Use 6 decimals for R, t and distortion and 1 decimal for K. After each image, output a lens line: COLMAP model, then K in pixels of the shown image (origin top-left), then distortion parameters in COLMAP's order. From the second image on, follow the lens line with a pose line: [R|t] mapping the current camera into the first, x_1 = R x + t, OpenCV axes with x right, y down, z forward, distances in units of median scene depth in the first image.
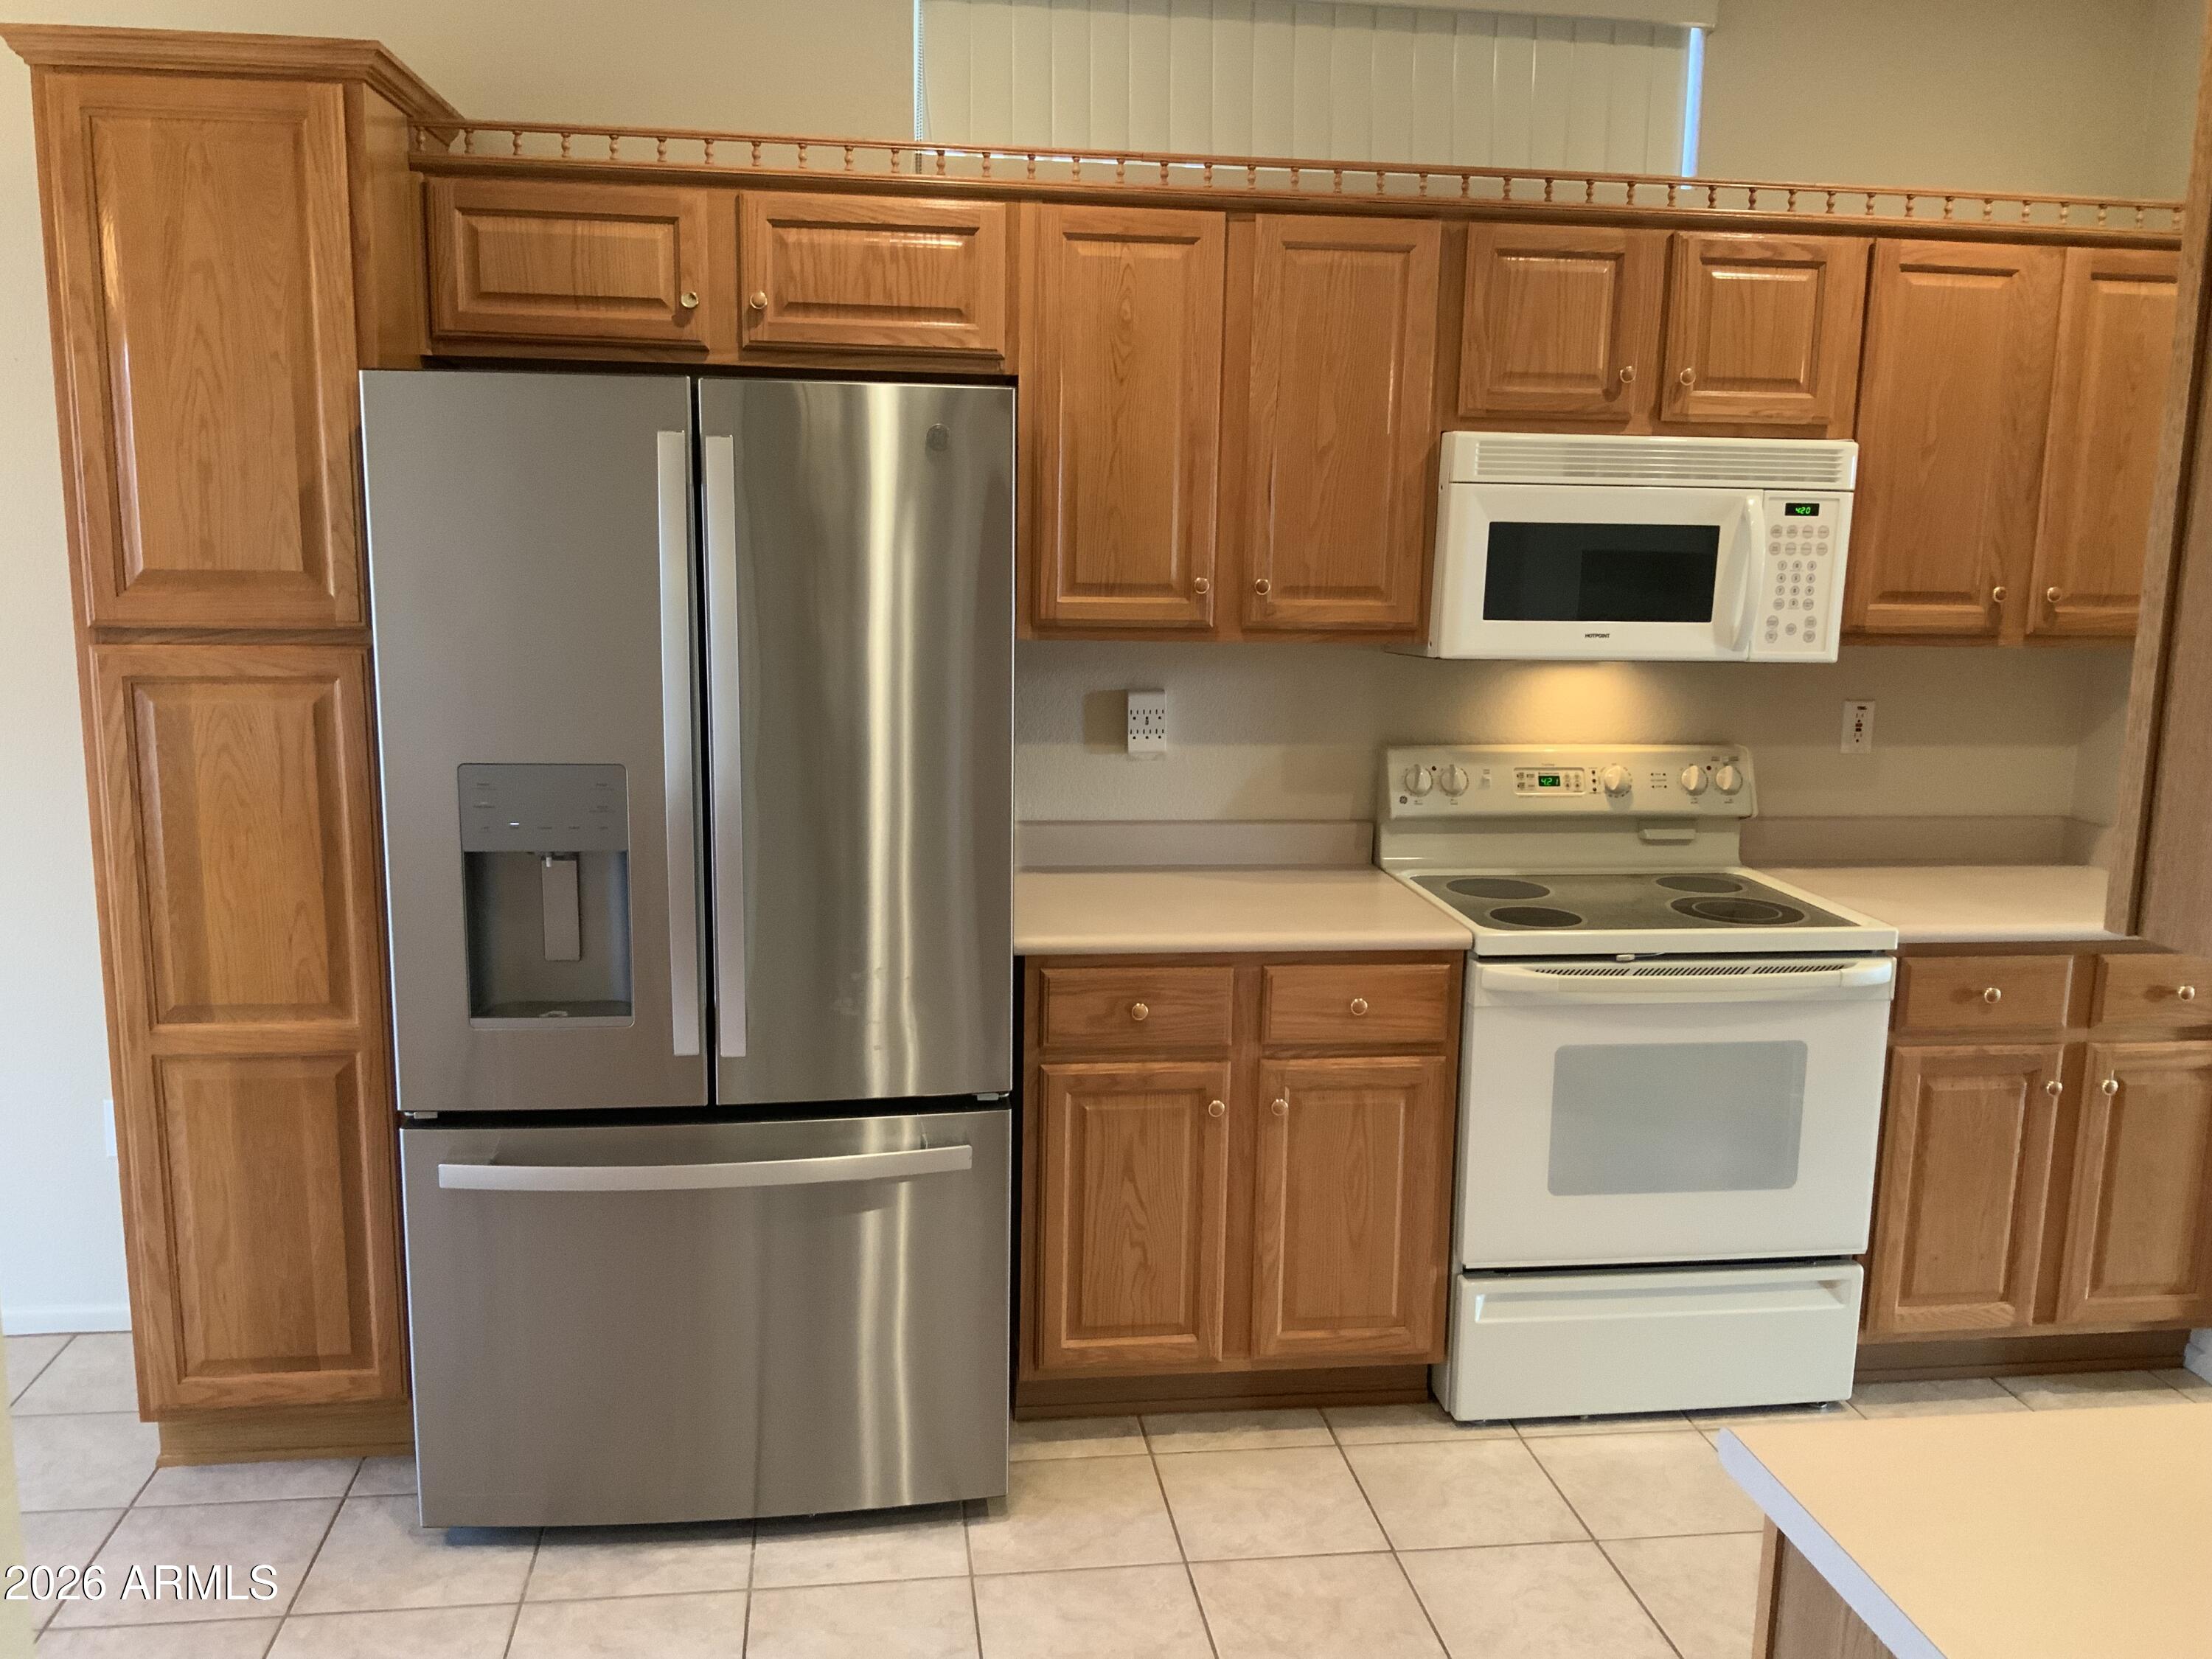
lens RADIAL K [[1643.2, 0, 1106.0], [0, 1643.2, 829.5], [0, 0, 1]] dist [-0.006738, -0.003762]
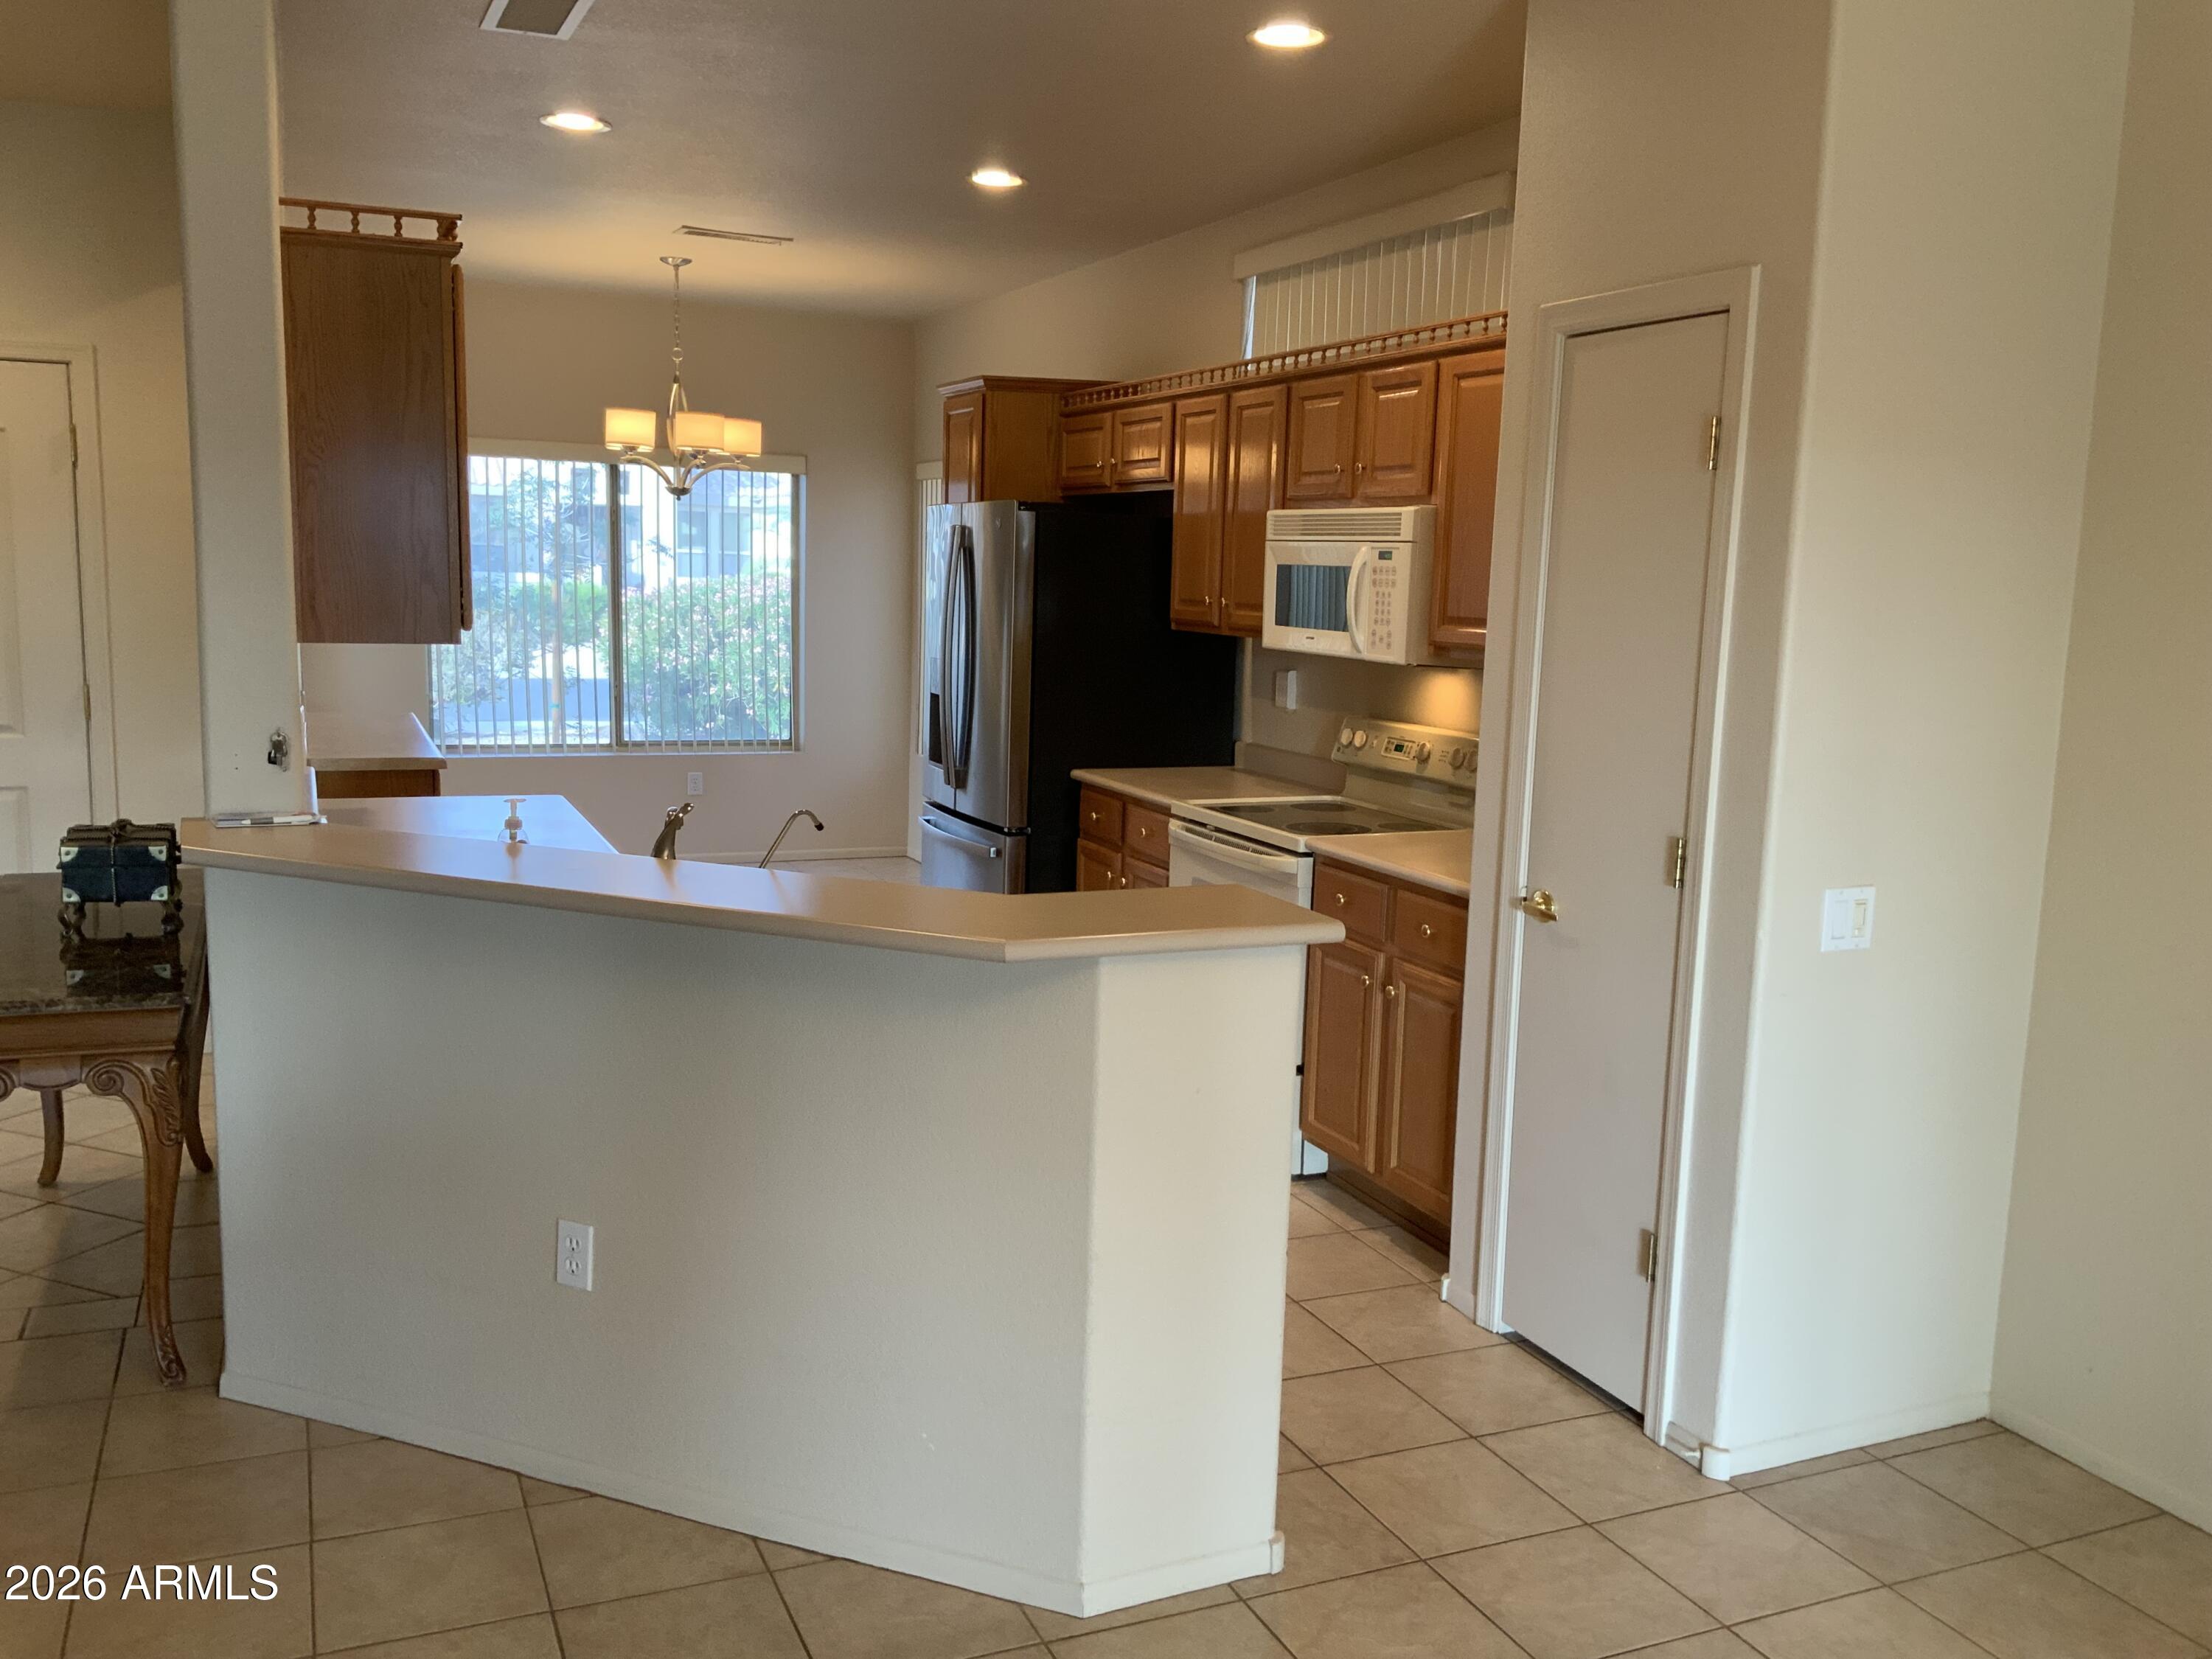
lens RADIAL K [[1862.1, 0, 1106.0], [0, 1862.1, 829.5], [0, 0, 1]] dist [0.084894, -0.182116]
pose [[0.292347, 0.127103, -0.947828, 1.918129], [-0.186011, 0.979756, 0.074011, -0.036473], [0.938047, 0.154669, 0.310072, 0.304431]]
